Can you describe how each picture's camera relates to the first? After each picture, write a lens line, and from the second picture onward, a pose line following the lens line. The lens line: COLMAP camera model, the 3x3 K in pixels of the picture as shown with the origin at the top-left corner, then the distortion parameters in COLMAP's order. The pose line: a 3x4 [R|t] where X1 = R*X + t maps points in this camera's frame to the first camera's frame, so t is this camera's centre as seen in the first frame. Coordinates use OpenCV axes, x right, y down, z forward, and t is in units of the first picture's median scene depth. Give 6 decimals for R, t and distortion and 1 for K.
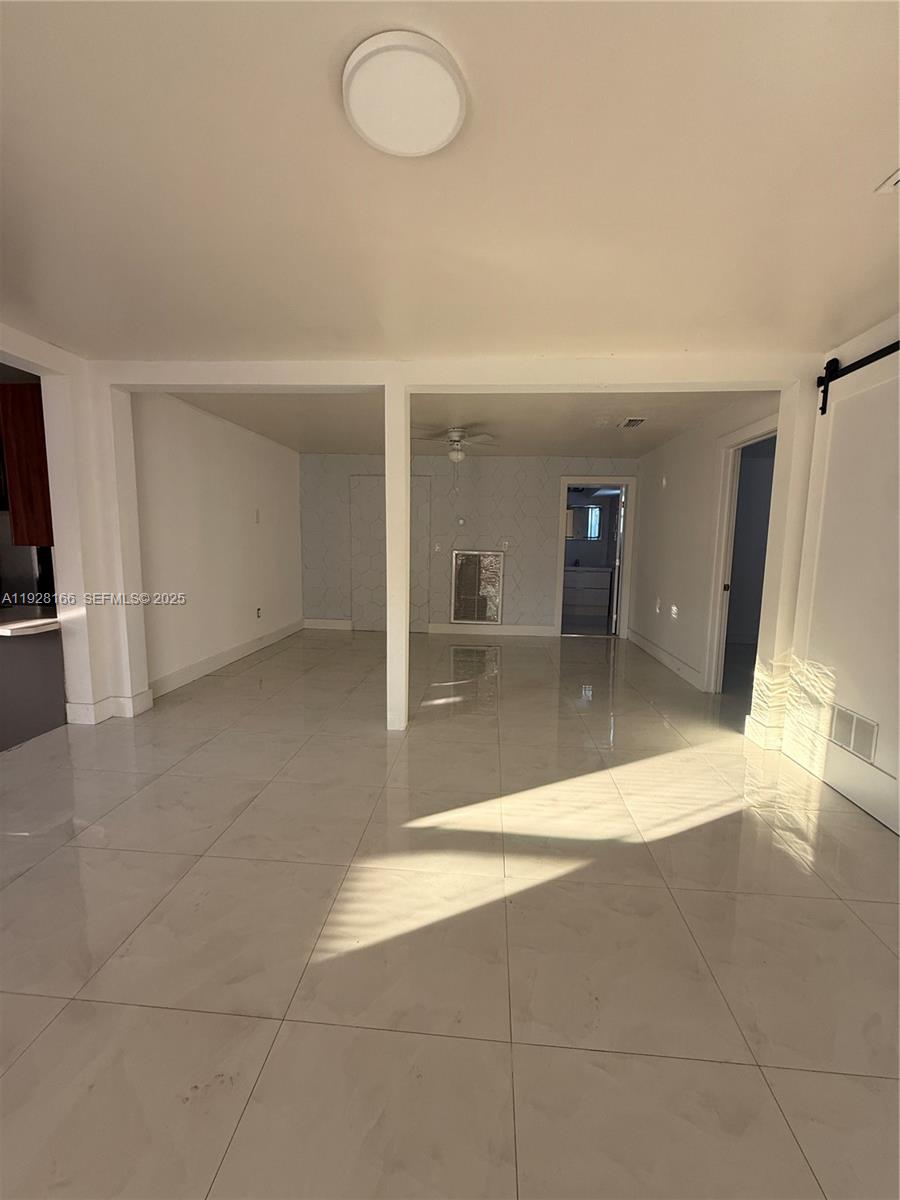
lens RADIAL K [[479.8, 0, 441.2], [0, 479.8, 604.0], [0, 0, 1]] dist [0.000971, -0.000011]
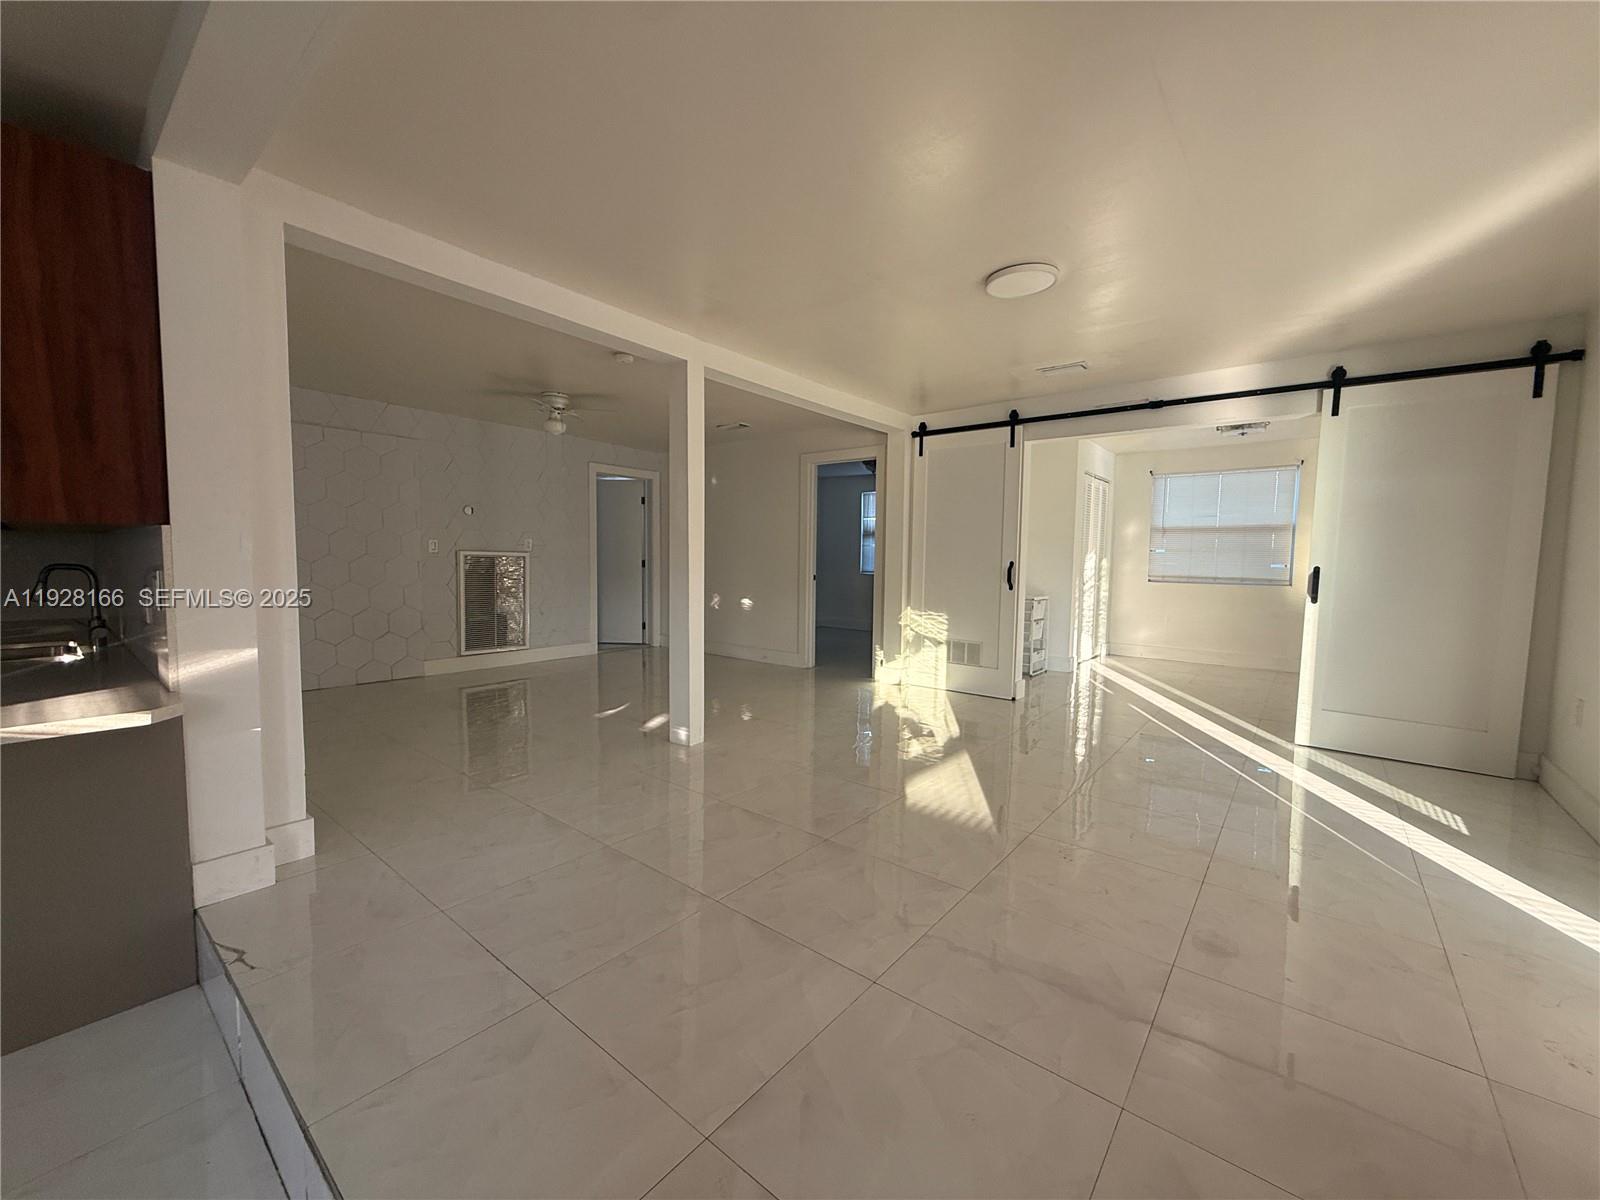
lens RADIAL K [[639.7, 0, 786.1], [0, 639.7, 598.6], [0, 0, 1]] dist [0.000971, -0.000011]
pose [[0.549636, -0.066388, 0.832762, -0.573413], [0.106275, 0.994295, 0.009123, -0.001133], [-0.828617, 0.083487, 0.553556, 0.120238]]
